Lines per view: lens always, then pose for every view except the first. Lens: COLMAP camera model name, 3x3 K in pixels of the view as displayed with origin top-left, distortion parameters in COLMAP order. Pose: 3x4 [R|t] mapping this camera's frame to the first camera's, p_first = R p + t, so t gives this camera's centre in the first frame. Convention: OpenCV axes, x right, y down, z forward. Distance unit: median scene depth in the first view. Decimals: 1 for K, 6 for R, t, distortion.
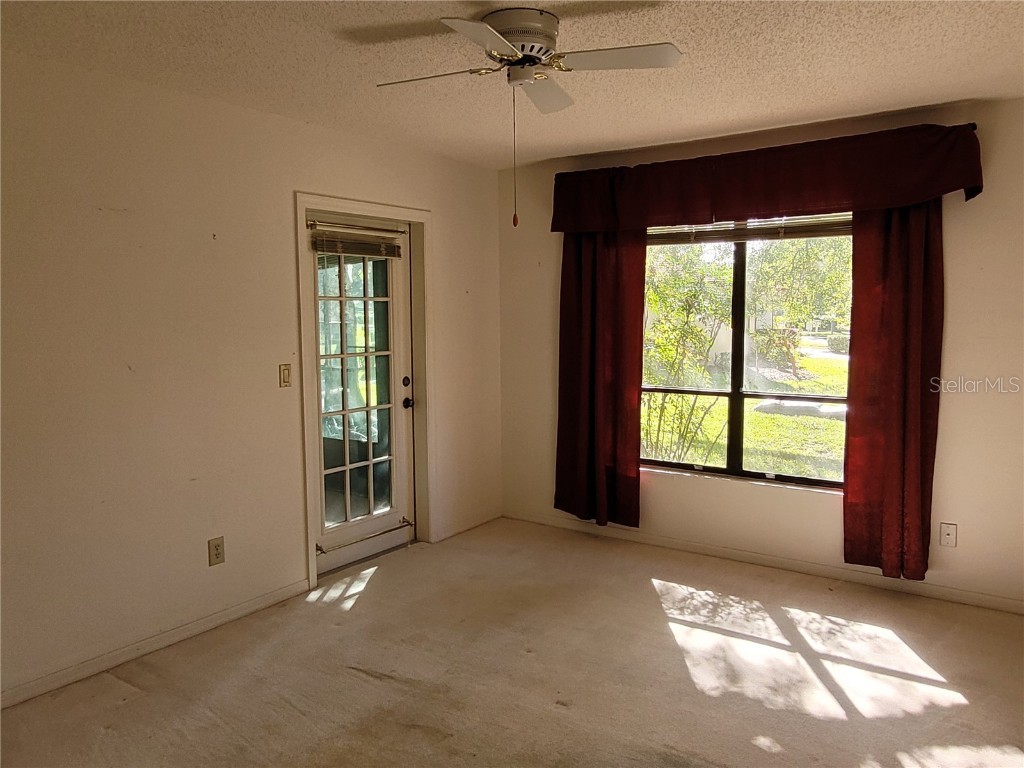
lens RADIAL K [[749.6, 0, 509.3], [0, 749.6, 378.2], [0, 0, 1]] dist [0.011874, -0.004014]
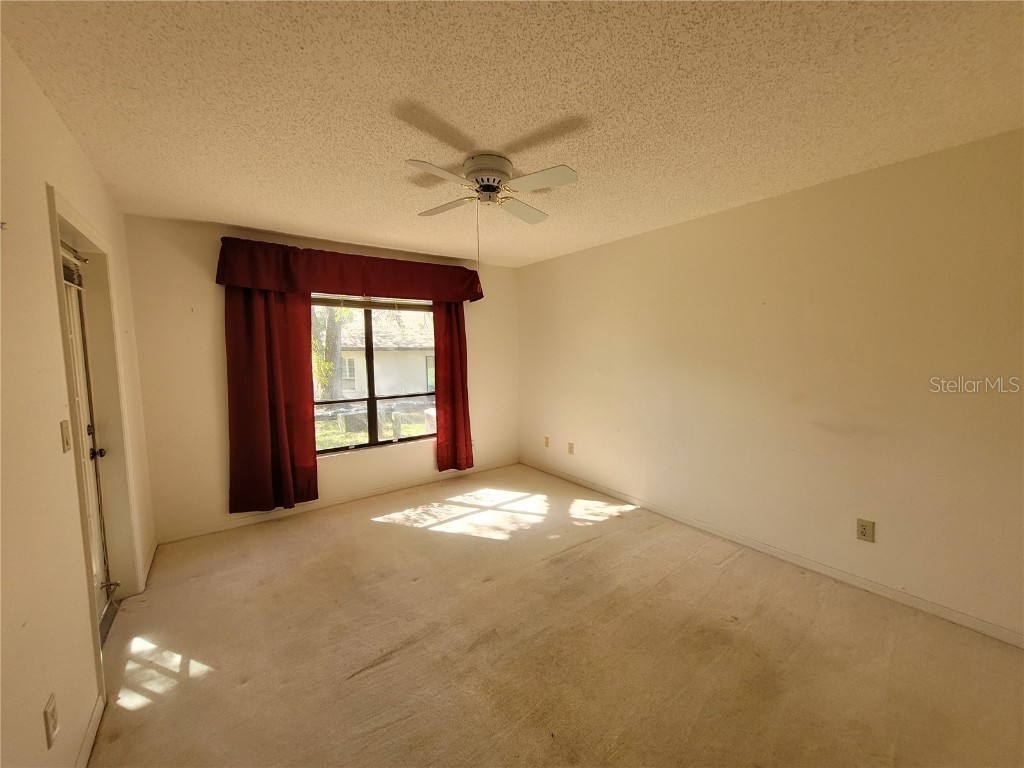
lens RADIAL K [[401.4, 0, 517.4], [0, 401.4, 383.7], [0, 0, 1]] dist [0.006010, -0.000794]
pose [[0.304163, -0.079848, 0.949268, -0.502780], [0.097653, 0.993845, 0.052308, -0.029602], [-0.947601, 0.076789, 0.310089, 0.434704]]
